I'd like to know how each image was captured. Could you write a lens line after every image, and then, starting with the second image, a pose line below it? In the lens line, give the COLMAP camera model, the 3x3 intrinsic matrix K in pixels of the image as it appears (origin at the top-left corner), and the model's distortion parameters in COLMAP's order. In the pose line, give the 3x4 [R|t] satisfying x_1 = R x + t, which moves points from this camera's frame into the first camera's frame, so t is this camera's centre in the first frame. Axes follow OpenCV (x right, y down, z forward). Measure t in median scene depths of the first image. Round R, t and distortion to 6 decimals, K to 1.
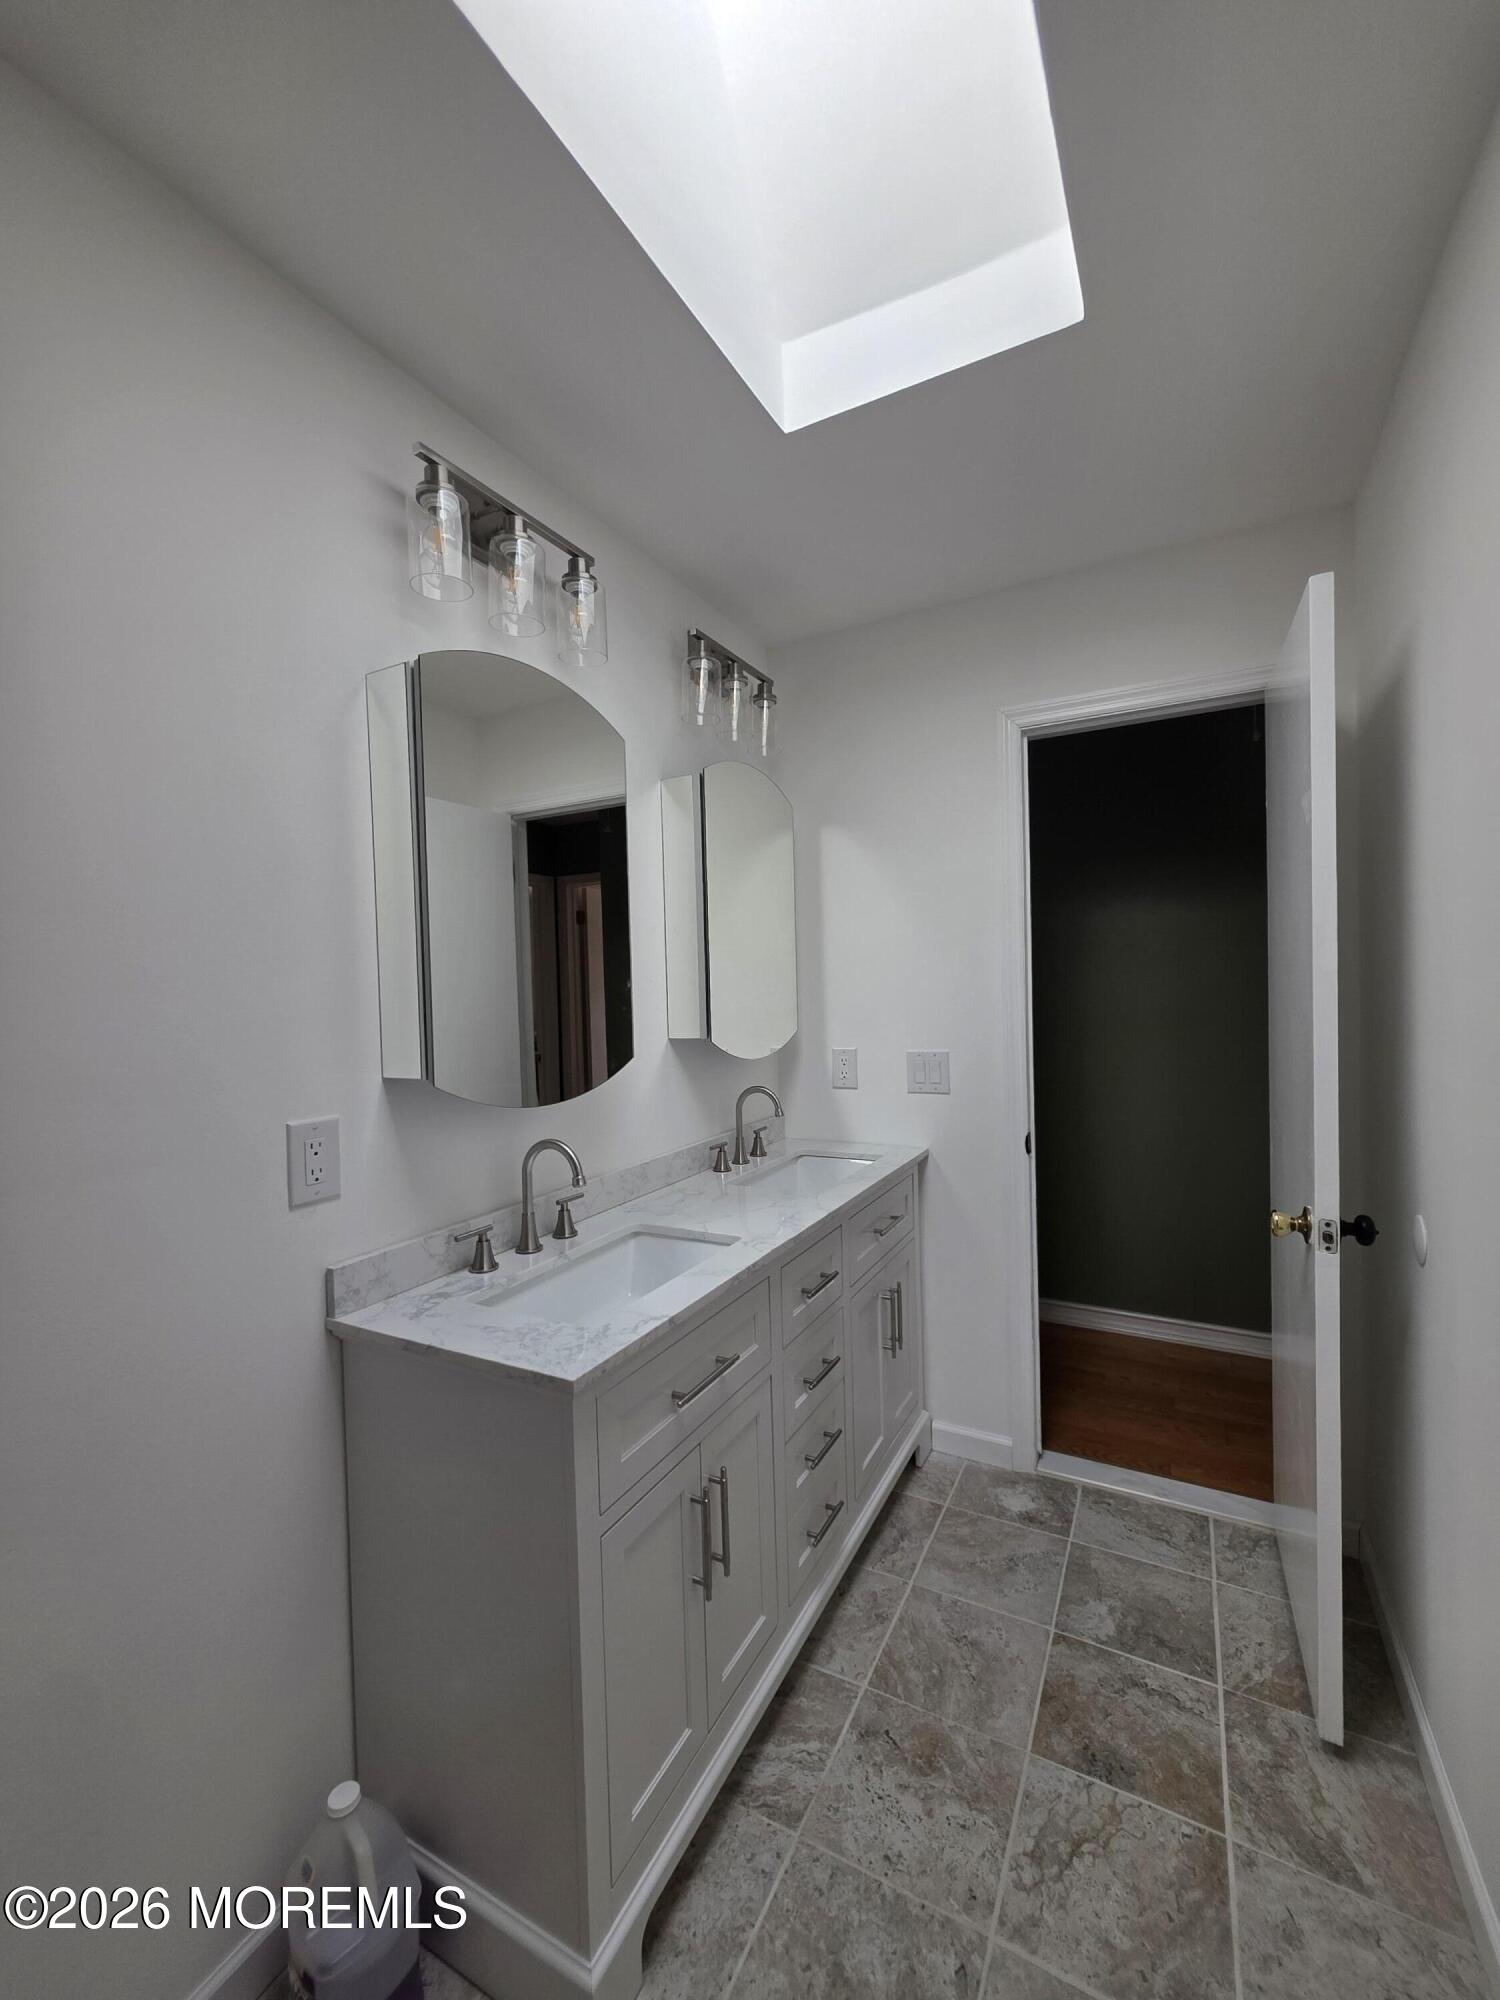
lens RADIAL K [[804.4, 0, 767.0], [0, 804.4, 1004.9], [0, 0, 1]] dist [0.001560, -0.001034]
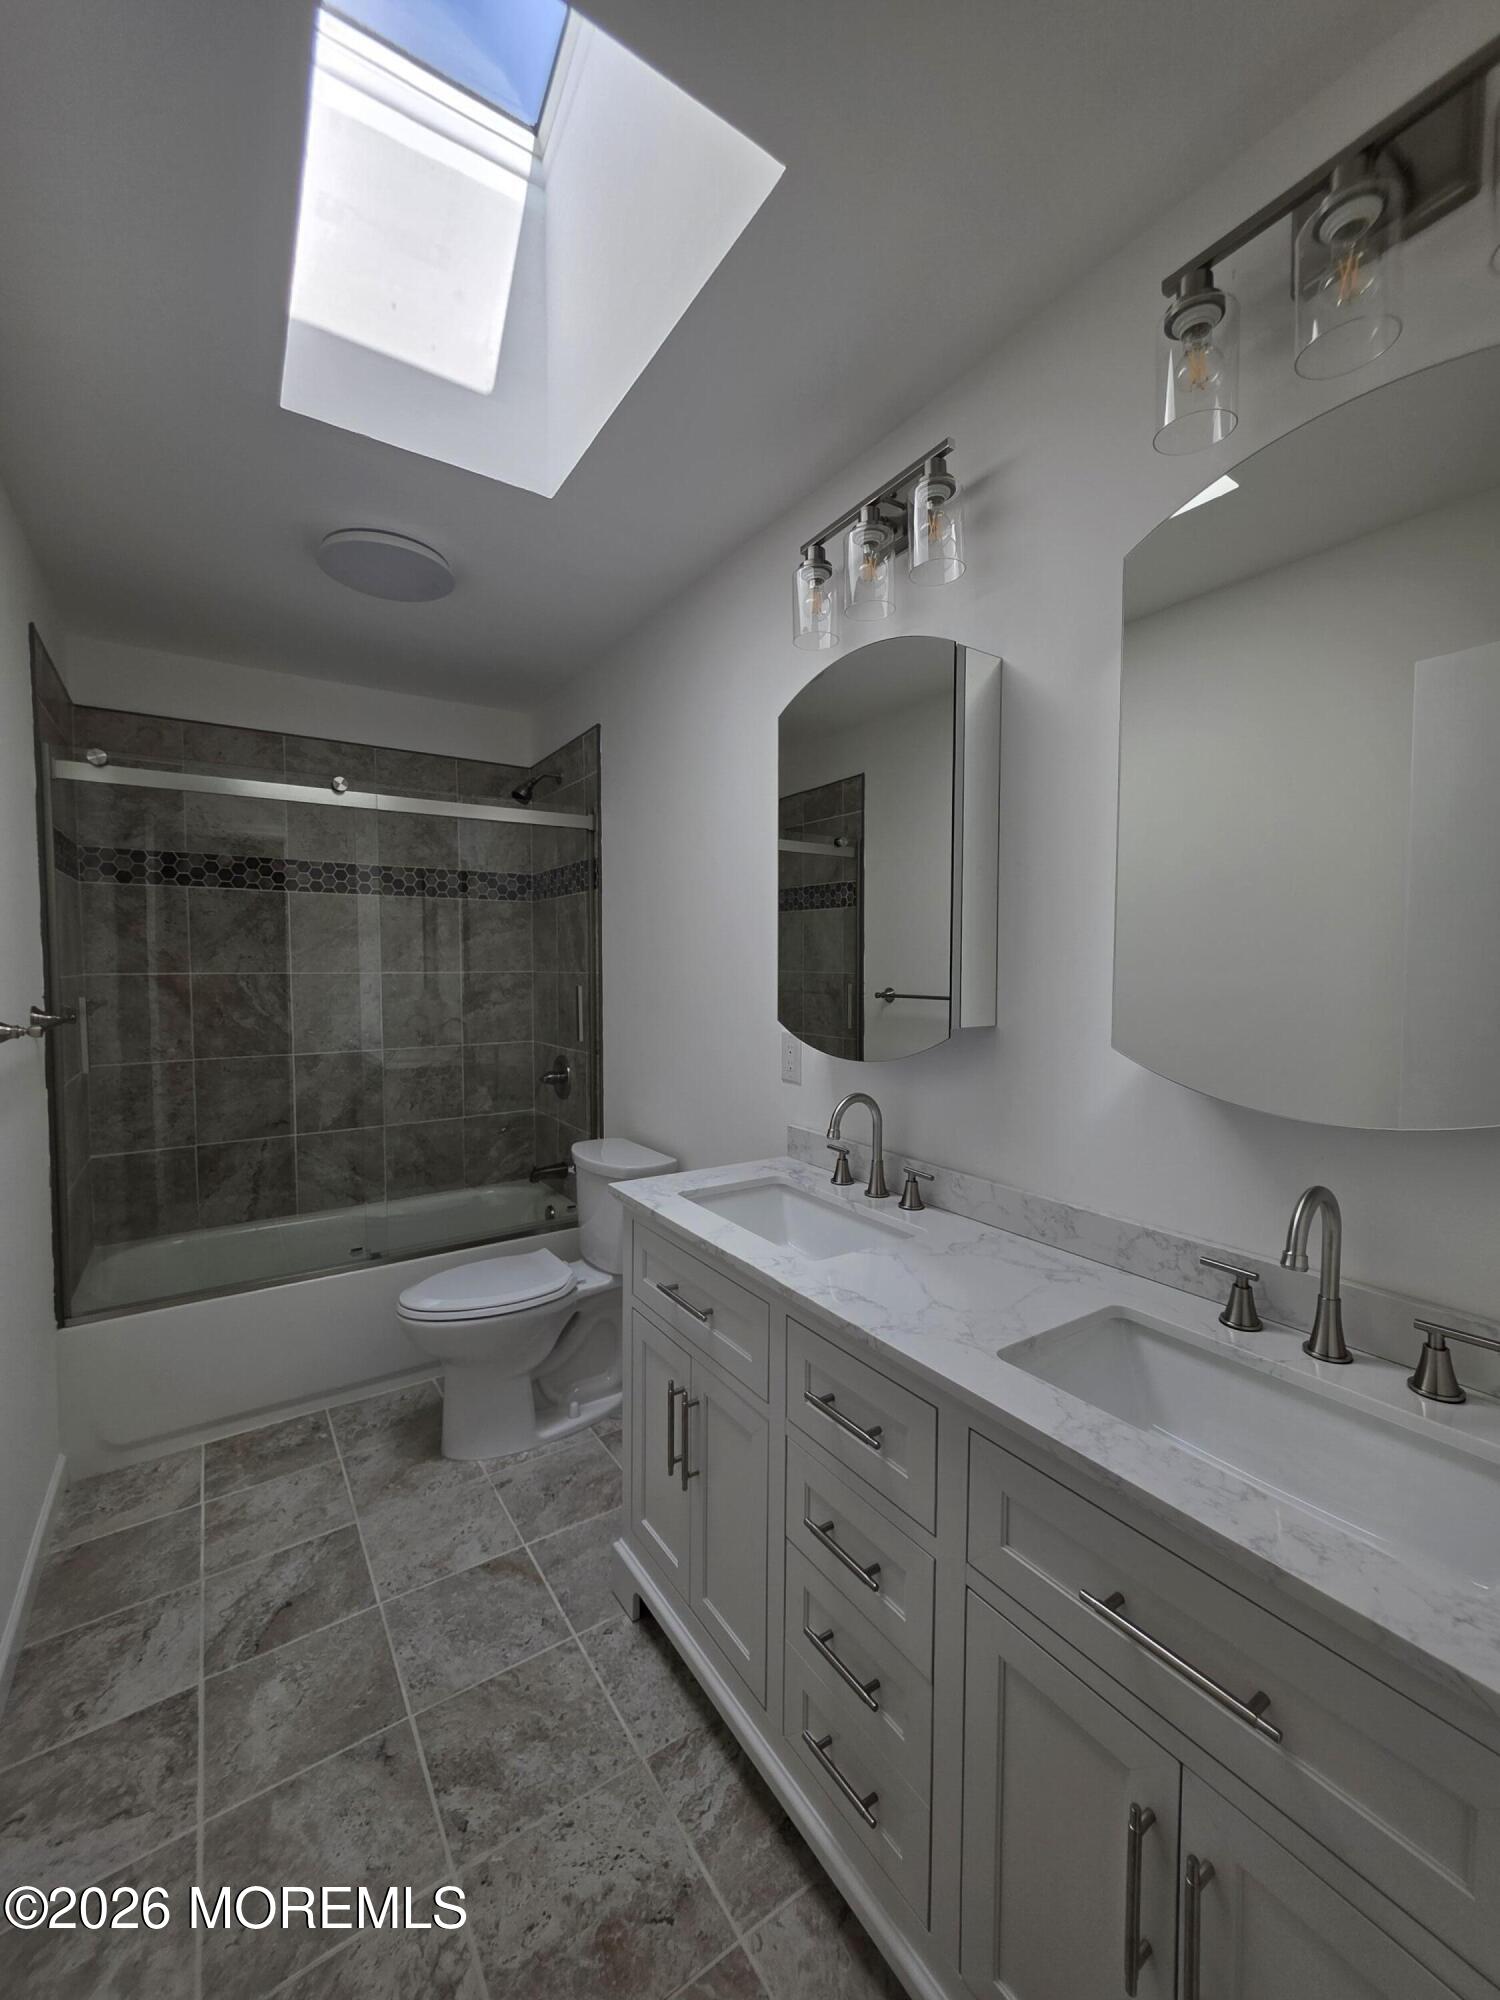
lens RADIAL K [[804.4, 0, 767.0], [0, 804.4, 1004.9], [0, 0, 1]] dist [0.001560, -0.001034]
pose [[-0.468610, 0.069798, -0.880643, 0.771115], [-0.010724, 0.996351, 0.084676, -0.041299], [0.883340, 0.049124, -0.466152, 1.488934]]
